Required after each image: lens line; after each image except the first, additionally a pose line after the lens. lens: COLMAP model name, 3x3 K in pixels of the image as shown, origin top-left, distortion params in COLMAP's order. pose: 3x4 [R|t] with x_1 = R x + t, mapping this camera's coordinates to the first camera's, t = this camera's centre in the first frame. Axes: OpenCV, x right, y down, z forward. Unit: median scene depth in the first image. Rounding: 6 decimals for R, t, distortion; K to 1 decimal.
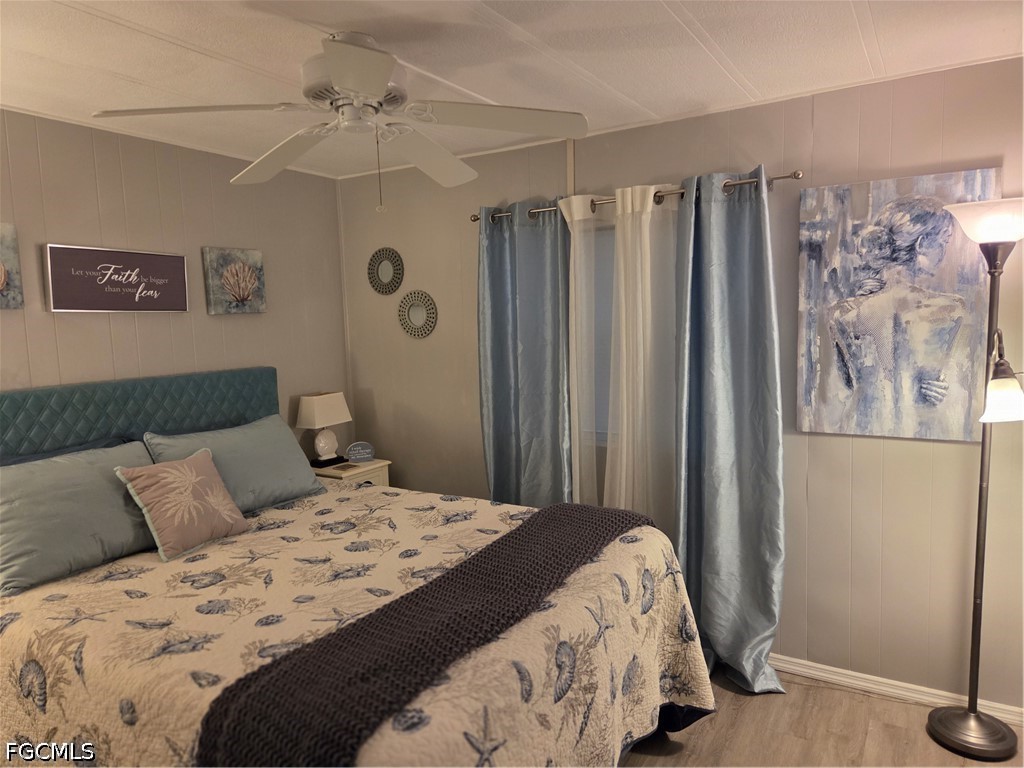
lens RADIAL K [[692.1, 0, 508.5], [0, 692.1, 390.4], [0, 0, 1]] dist [0.080870, -0.064904]
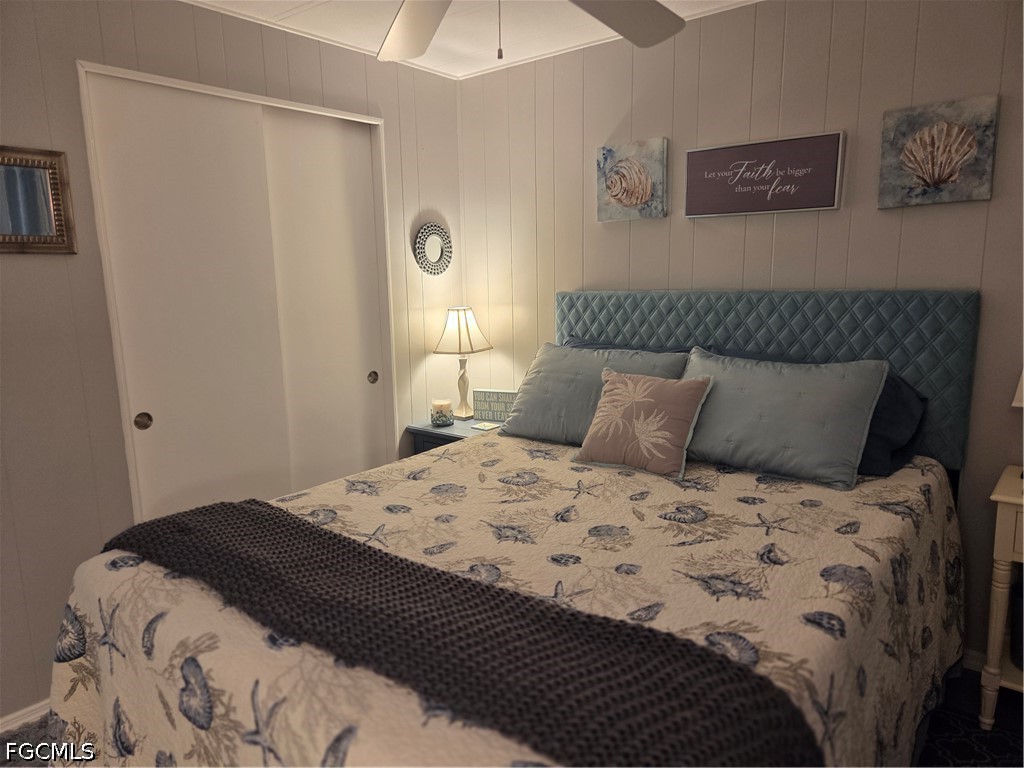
lens RADIAL K [[690.7, 0, 511.0], [0, 690.7, 397.2], [0, 0, 1]] dist [0.077647, -0.065562]
pose [[-0.135666, 0.215112, -0.967120, 0.469046], [-0.077798, 0.970818, 0.226848, -0.071610], [0.987695, 0.106016, -0.114971, 0.942502]]
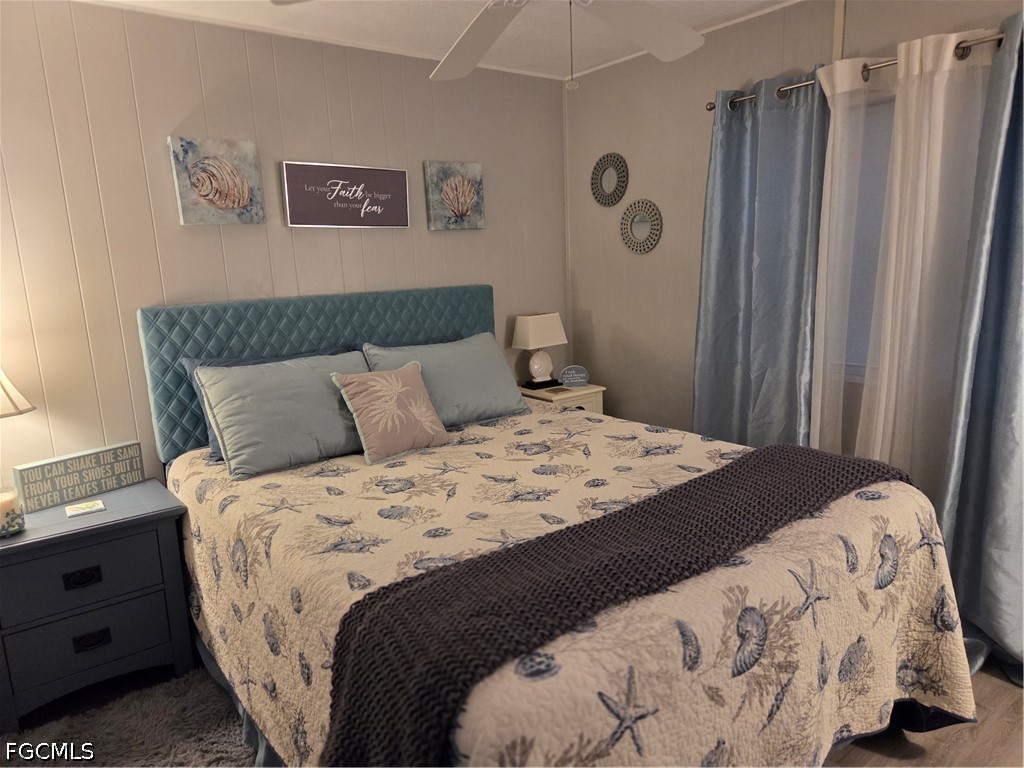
lens RADIAL K [[690.7, 0, 511.0], [0, 690.7, 397.2], [0, 0, 1]] dist [0.077647, -0.065562]
pose [[0.935251, 0.061115, -0.348669, 0.059208], [-0.024293, 0.993743, 0.109021, 0.023779], [0.353150, -0.093492, 0.930884, 0.113963]]
